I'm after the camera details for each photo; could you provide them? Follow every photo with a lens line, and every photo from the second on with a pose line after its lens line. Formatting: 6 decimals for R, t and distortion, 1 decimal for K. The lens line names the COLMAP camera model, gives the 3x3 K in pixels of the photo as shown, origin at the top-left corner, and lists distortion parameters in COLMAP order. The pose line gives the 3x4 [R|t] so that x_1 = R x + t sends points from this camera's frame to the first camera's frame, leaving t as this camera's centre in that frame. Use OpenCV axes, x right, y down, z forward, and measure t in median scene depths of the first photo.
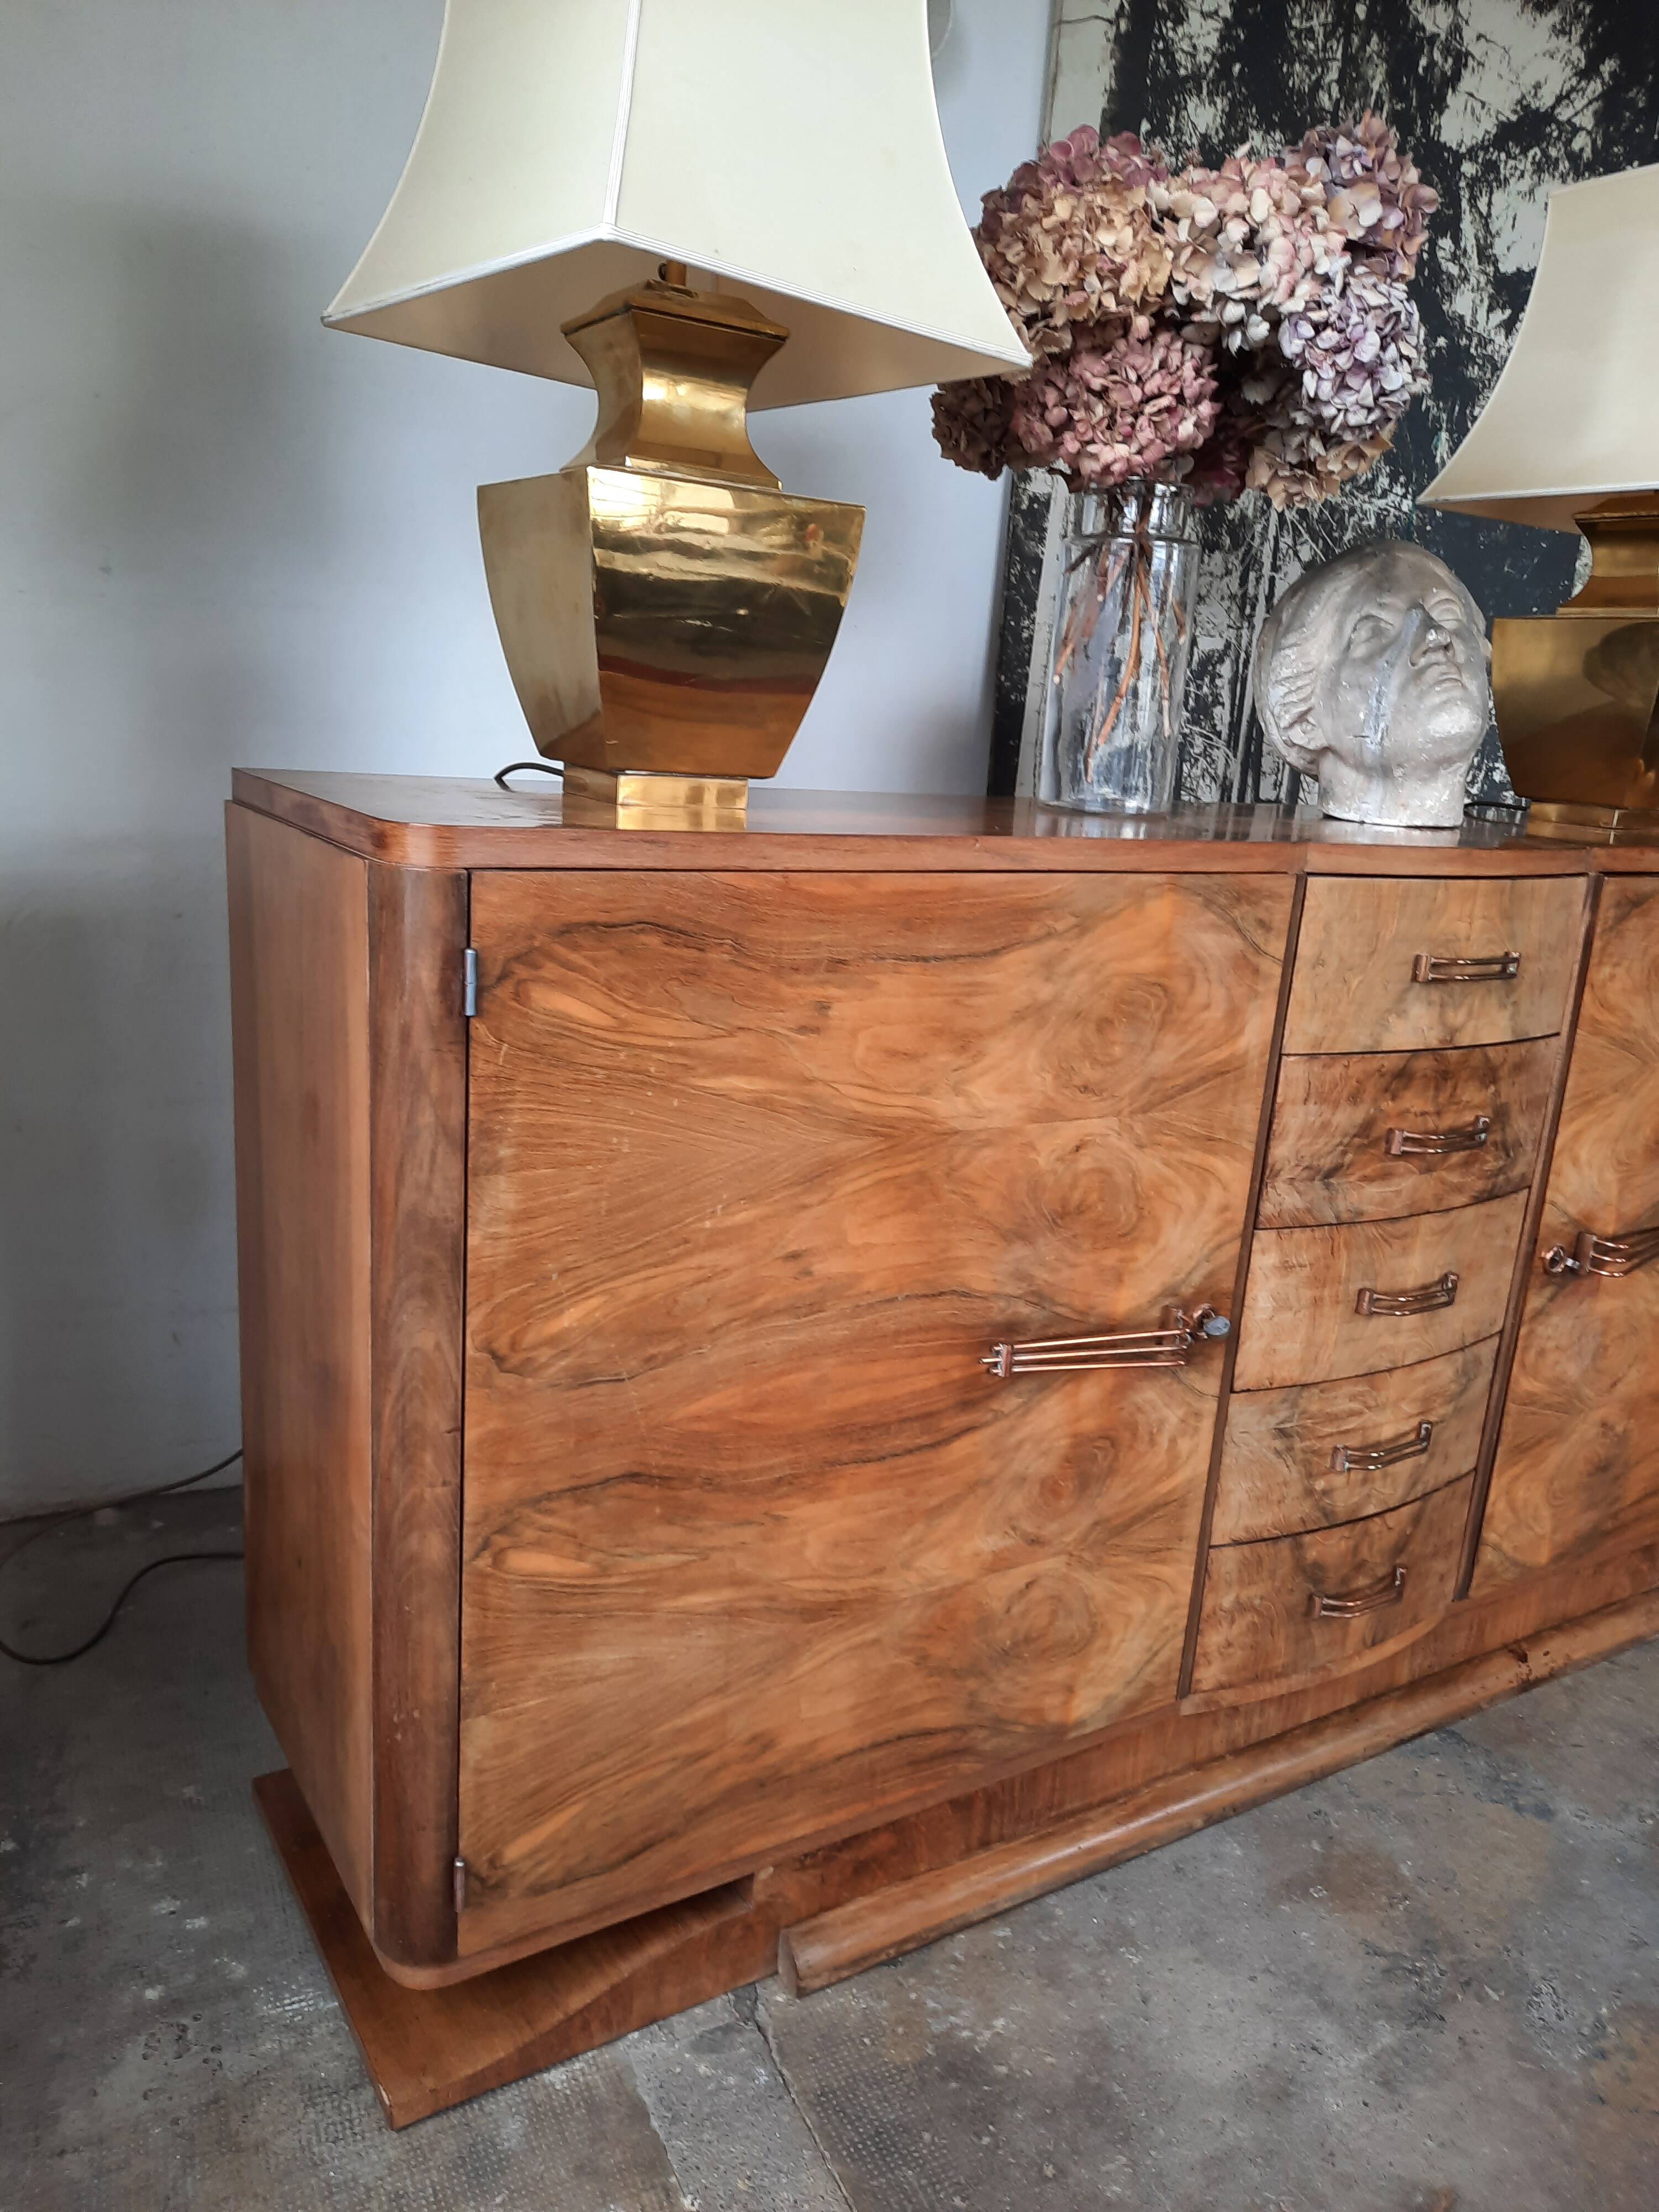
lens RADIAL K [[1627.5, 0, 833.2], [0, 1627.5, 1118.9], [0, 0, 1]] dist [0.051405, -0.056602]
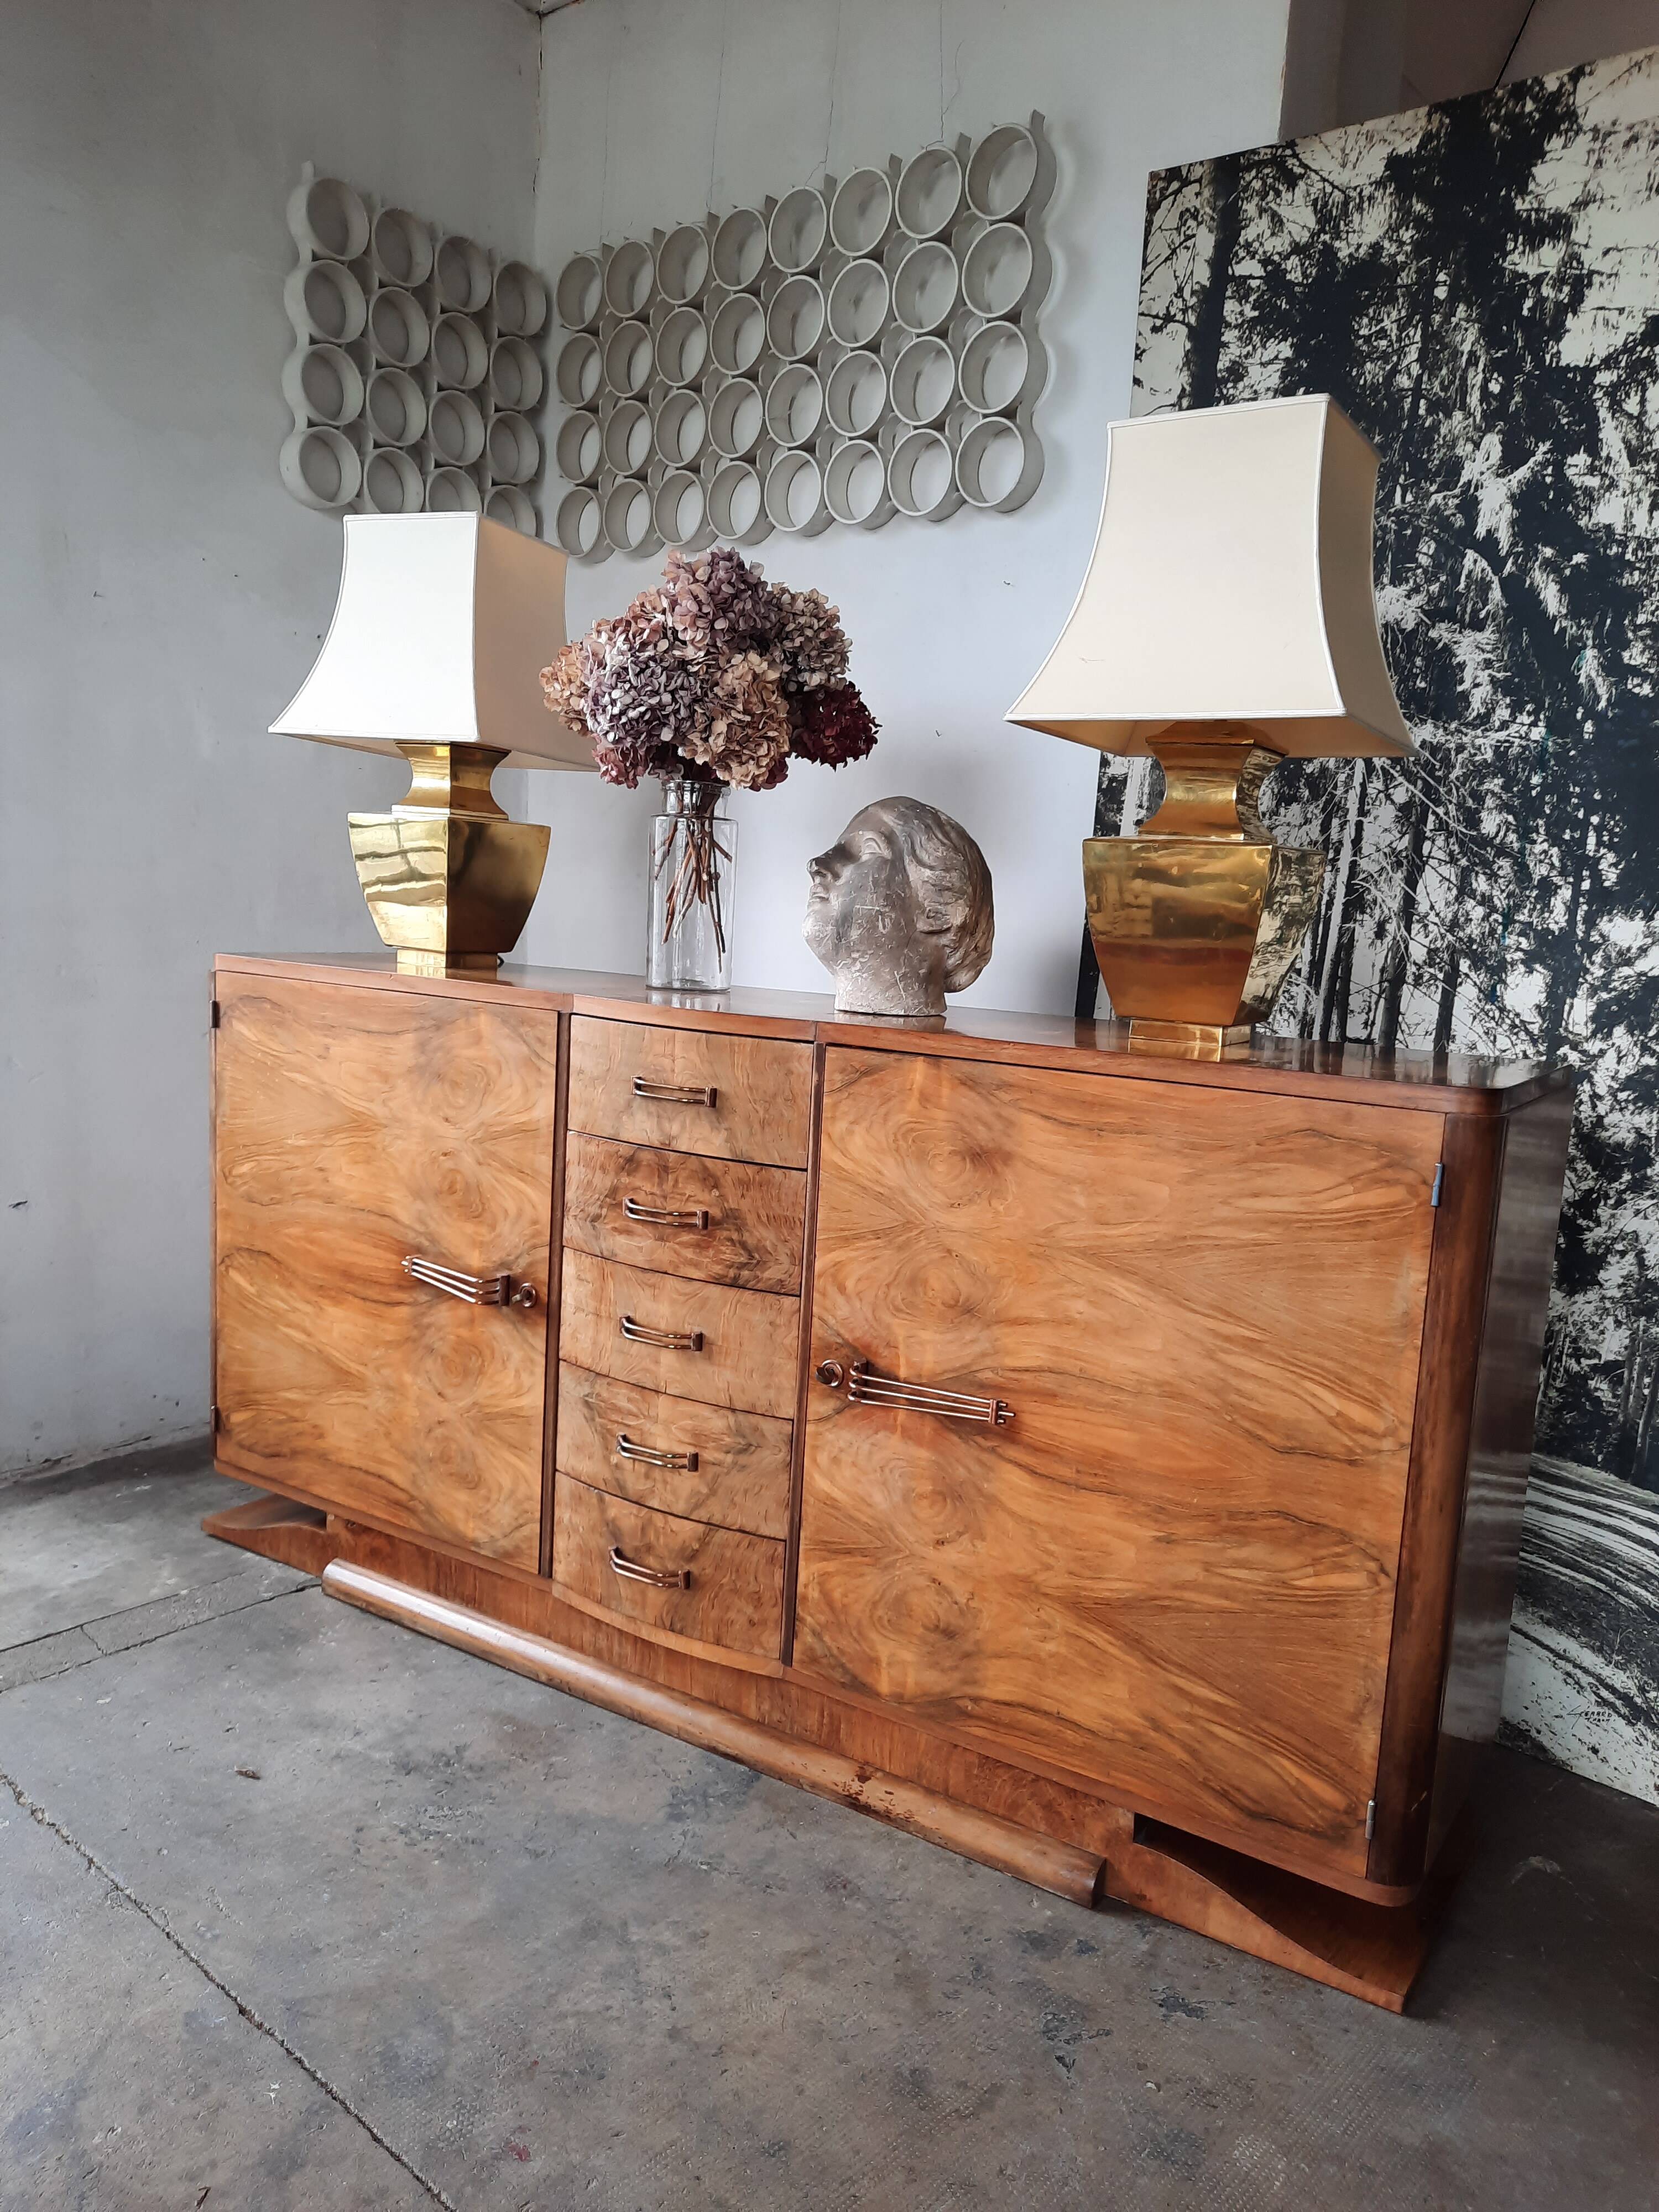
lens RADIAL K [[1627.5, 0, 828.0], [0, 1627.5, 1113.3], [0, 0, 1]] dist [0.051405, -0.056602]
pose [[0.426549, 0.080037, -0.900916, 1.676395], [-0.255292, 0.966229, -0.035032, -0.059860], [0.867688, 0.244939, 0.432577, 0.513869]]
